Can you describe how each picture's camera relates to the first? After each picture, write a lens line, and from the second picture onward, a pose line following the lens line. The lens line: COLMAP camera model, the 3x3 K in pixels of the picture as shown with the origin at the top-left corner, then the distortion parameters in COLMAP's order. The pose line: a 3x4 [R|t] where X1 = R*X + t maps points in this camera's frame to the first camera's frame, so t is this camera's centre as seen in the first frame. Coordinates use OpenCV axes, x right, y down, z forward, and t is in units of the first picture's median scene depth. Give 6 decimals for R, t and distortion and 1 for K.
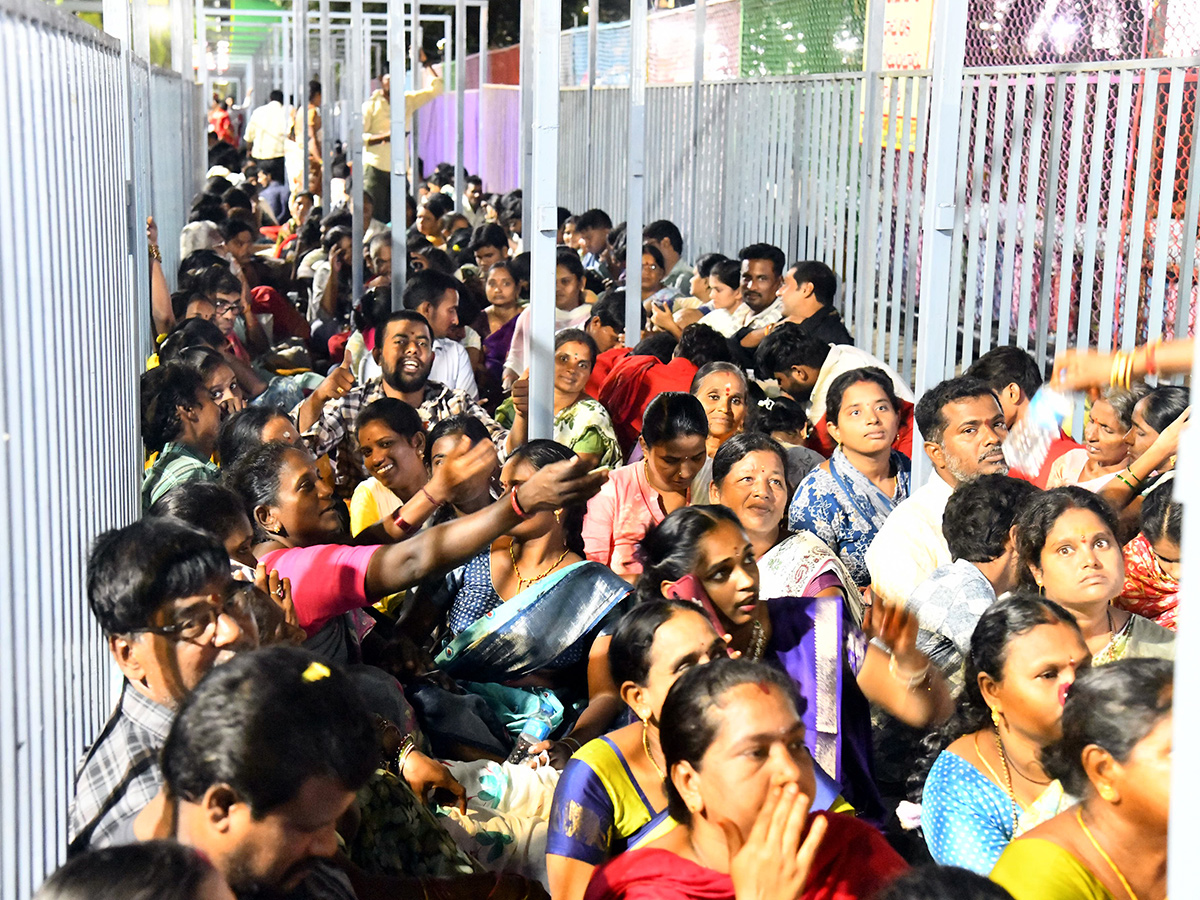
lens RADIAL K [[2124.8, 0, 600.0], [0, 2124.8, 450.0], [0, 0, 1]] dist [0.256076, 0.134520]
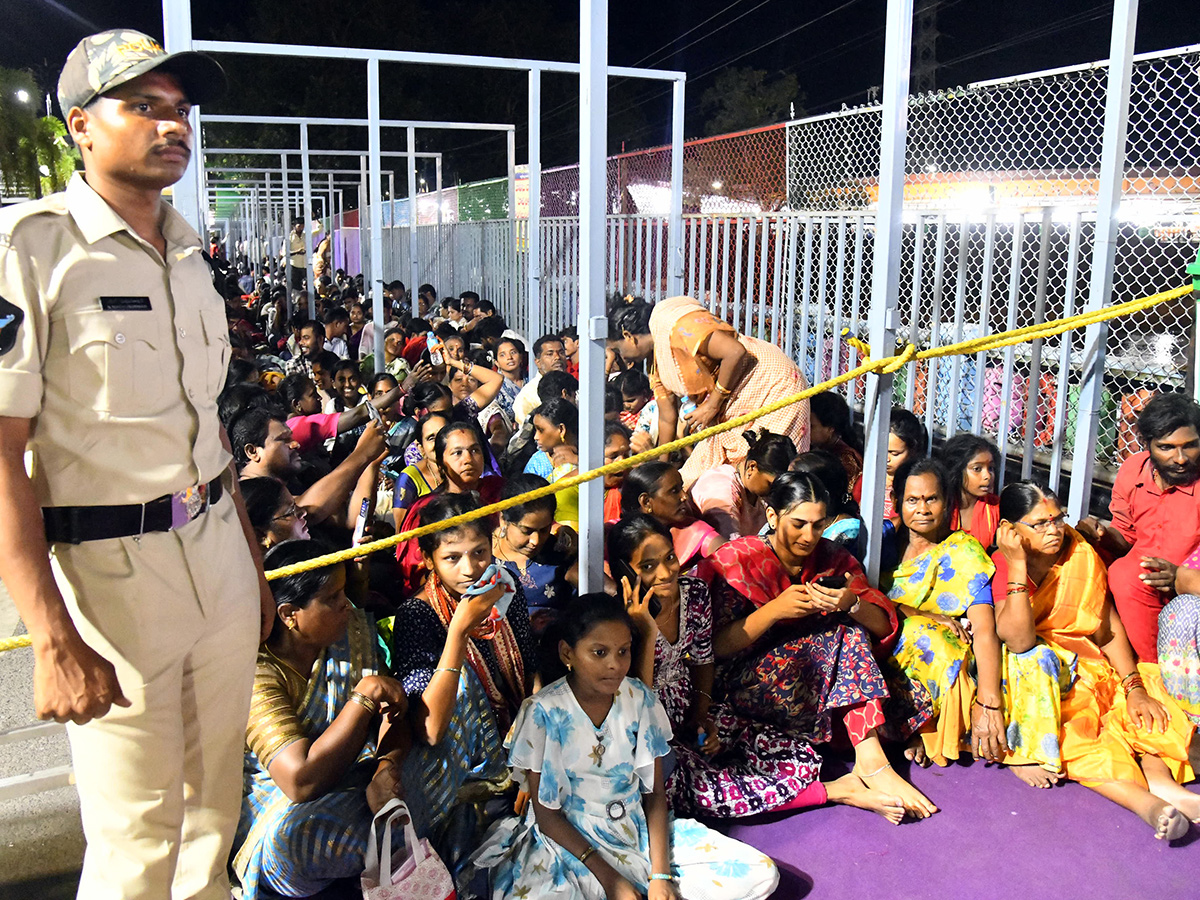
lens RADIAL K [[1033.7, 0, 600.0], [0, 1033.7, 450.0], [0, 0, 1]] dist [-0.041565, -0.001811]
pose [[0.981257, -0.047111, 0.186857, -0.003365], [0.039124, 0.998165, 0.046208, 0.025161], [-0.188691, -0.038031, 0.981300, -0.124461]]
